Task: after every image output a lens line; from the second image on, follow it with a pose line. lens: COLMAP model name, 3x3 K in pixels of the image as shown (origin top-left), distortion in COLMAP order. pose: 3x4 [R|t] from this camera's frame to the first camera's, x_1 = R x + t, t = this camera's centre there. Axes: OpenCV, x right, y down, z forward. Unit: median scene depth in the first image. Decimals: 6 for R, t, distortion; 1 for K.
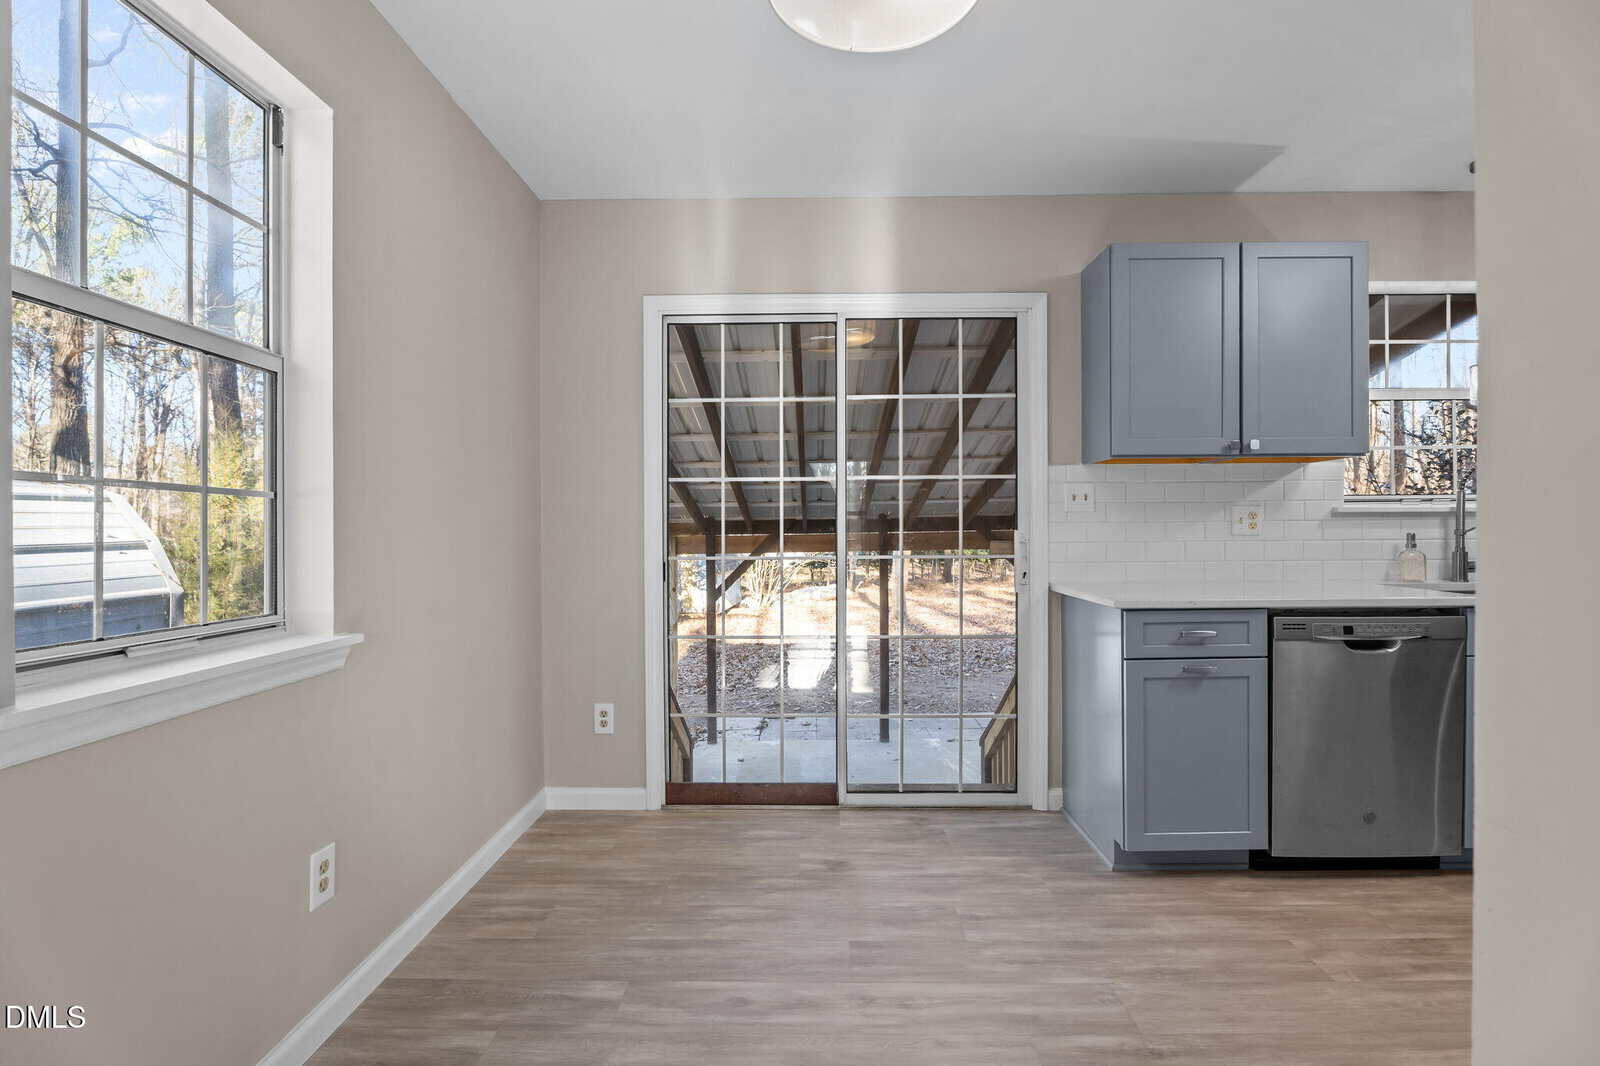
lens RADIAL K [[754.1, 0, 800.0], [0, 754.1, 533.0], [0, 0, 1]] dist [-0.010361, -0.000227]
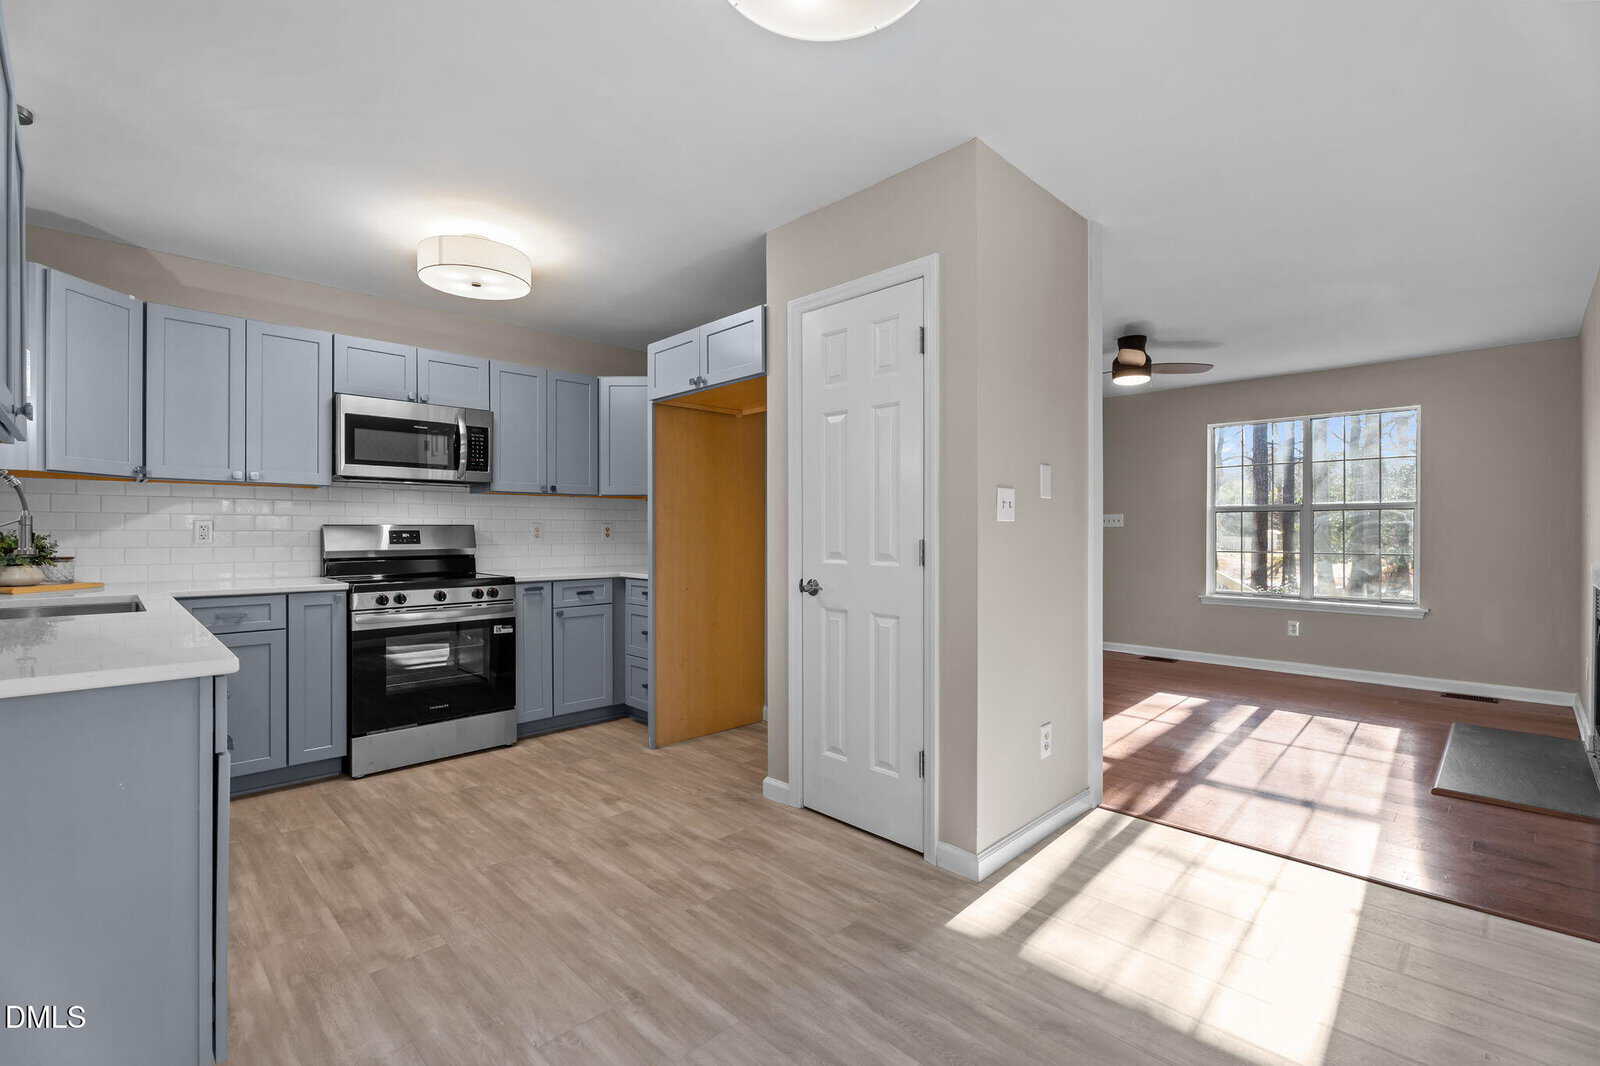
lens RADIAL K [[708.5, 0, 802.7], [0, 708.5, 527.7], [0, 0, 1]] dist [-0.000671, -0.000143]
pose [[-0.720602, 0.008051, 0.693302, -0.312405], [0.010843, 0.999941, -0.000342, -0.013090], [-0.693264, 0.007271, -0.720647, 1.063792]]
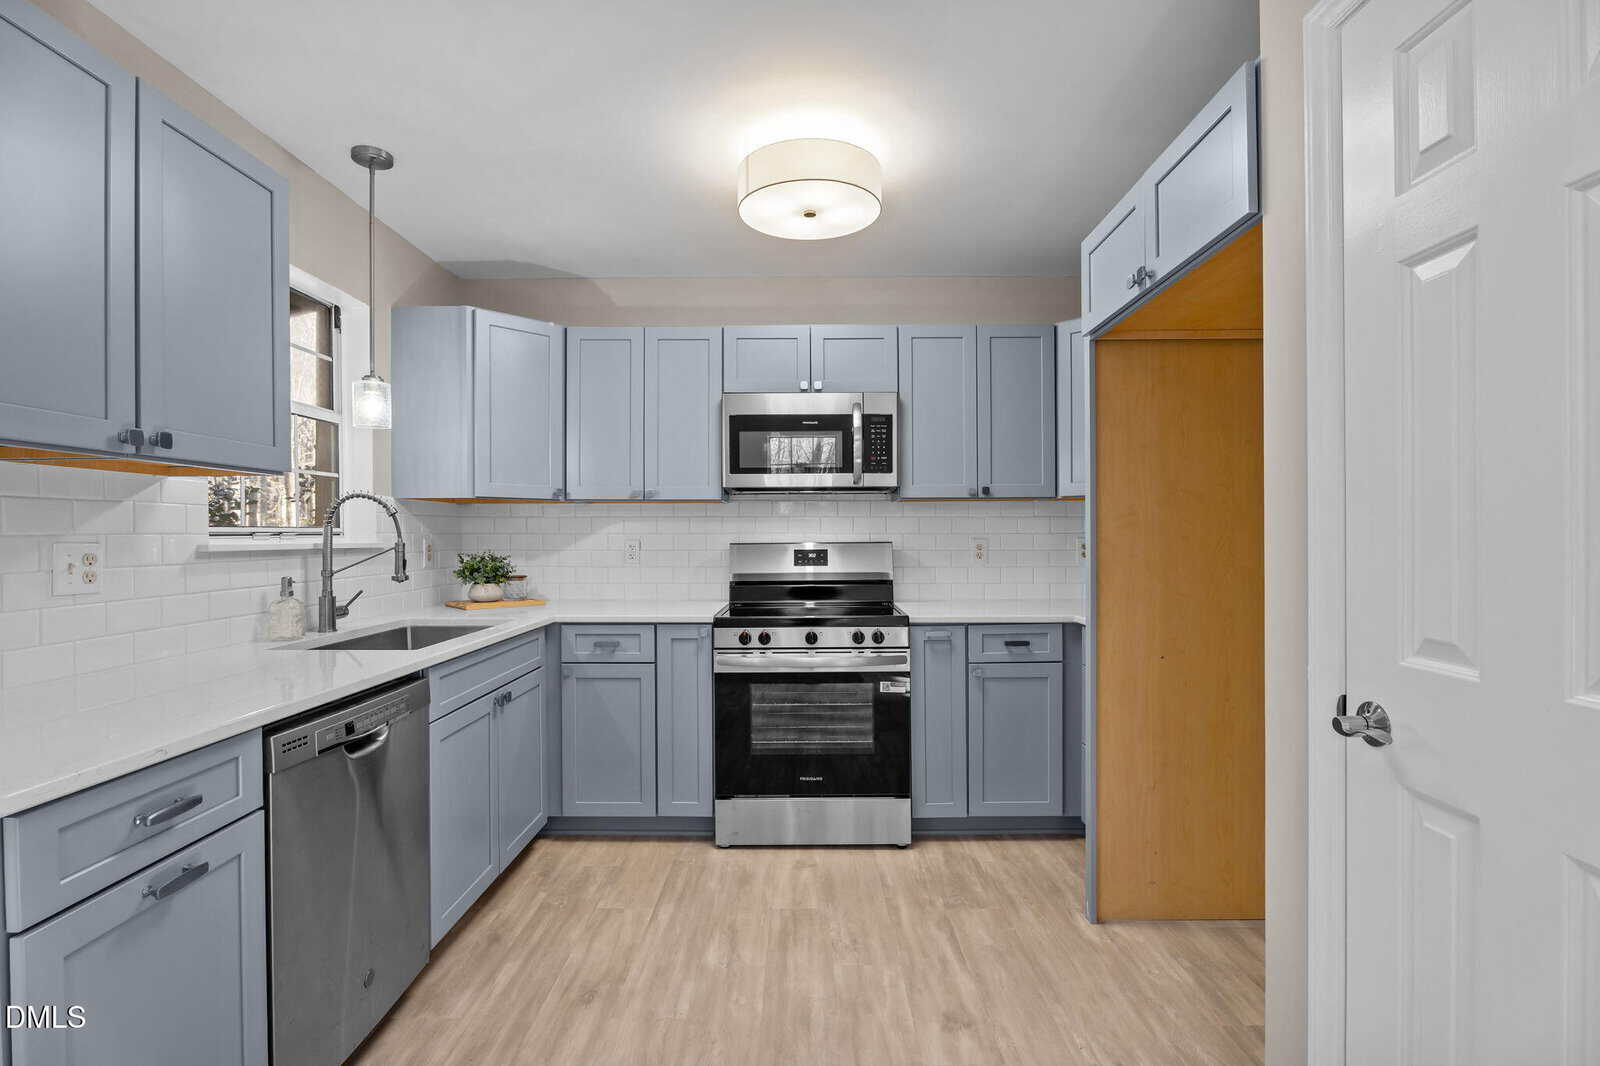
lens RADIAL K [[756.8, 0, 803.1], [0, 756.8, 537.7], [0, 0, 1]] dist [-0.014538, 0.000045]
pose [[-0.018341, 0.001096, 0.999831, 0.026321], [0.014734, 0.999891, -0.000826, -0.038773], [-0.999723, 0.014717, -0.018355, 0.567002]]
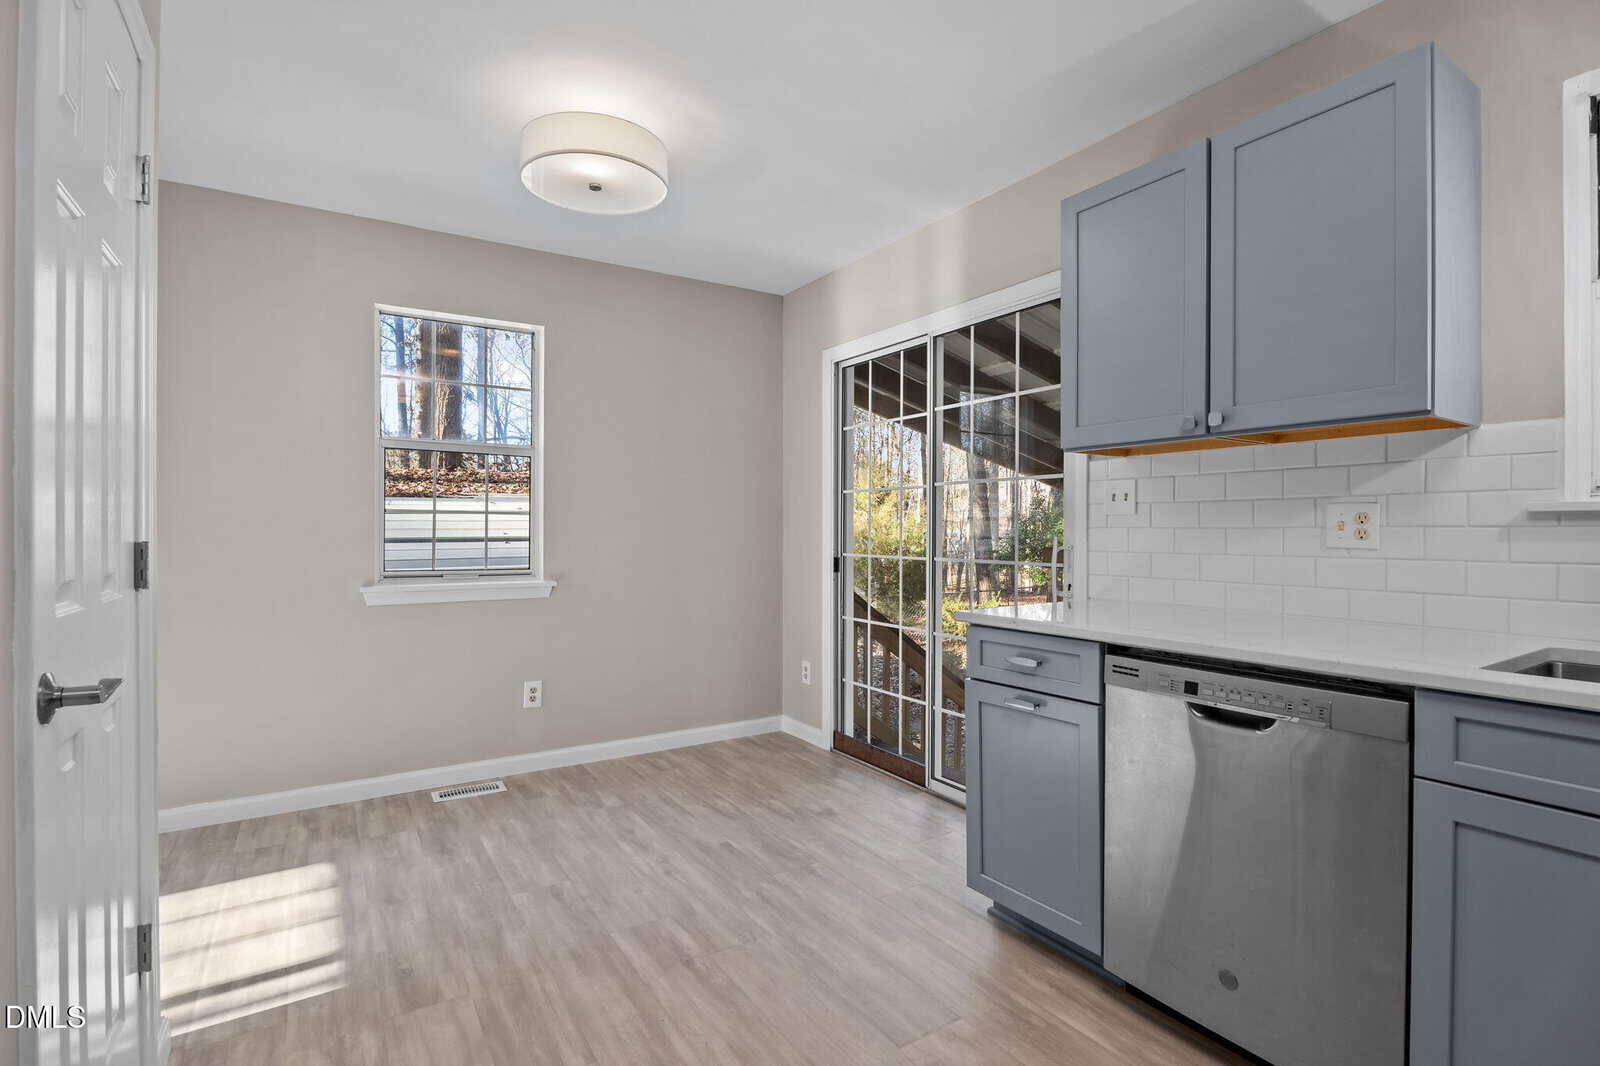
lens RADIAL K [[756.8, 0, 803.1], [0, 756.8, 537.7], [0, 0, 1]] dist [-0.014538, 0.000045]
pose [[0.556300, 0.016970, -0.830808, 1.059037], [-0.012543, 0.999849, 0.012024, -0.010687], [0.830887, 0.003732, 0.556429, 0.311733]]
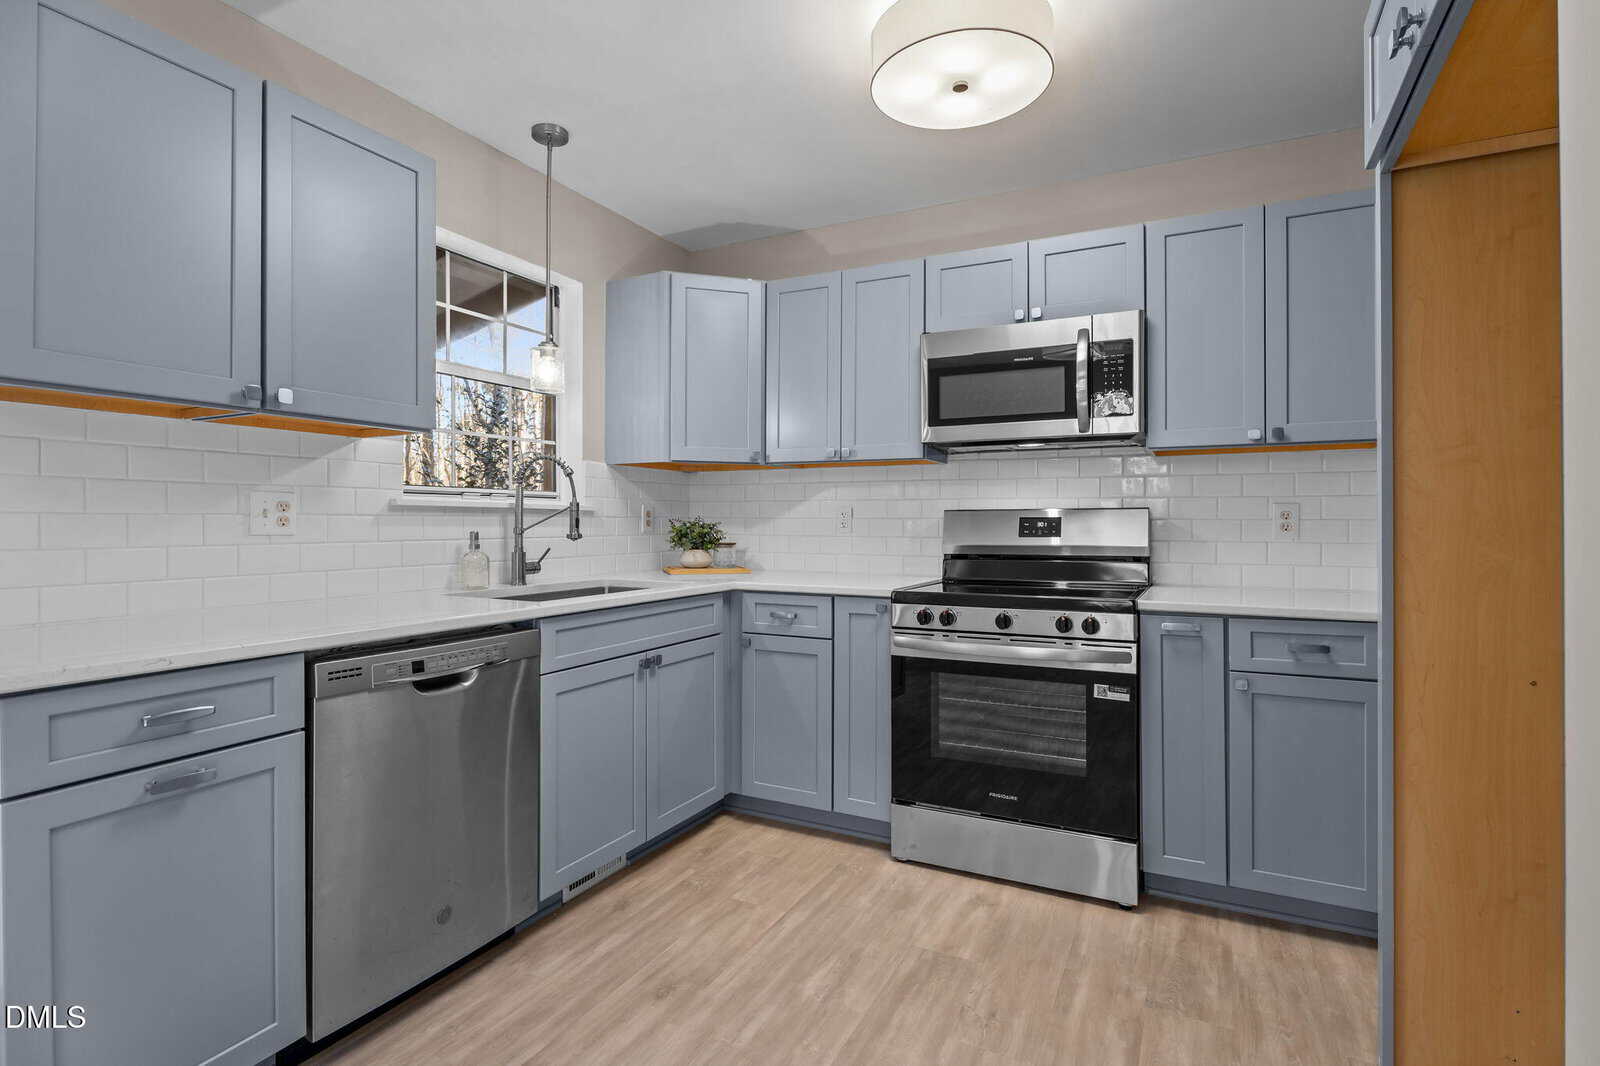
lens RADIAL K [[785.1, 0, 797.3], [0, 785.1, 520.6], [0, 0, 1]] dist [-0.004422, 0.000319]
pose [[0.437945, 0.009013, 0.898957, 0.205950], [0.005907, 0.999899, -0.012903, 0.001458], [-0.898983, 0.010961, 0.437847, 0.330288]]
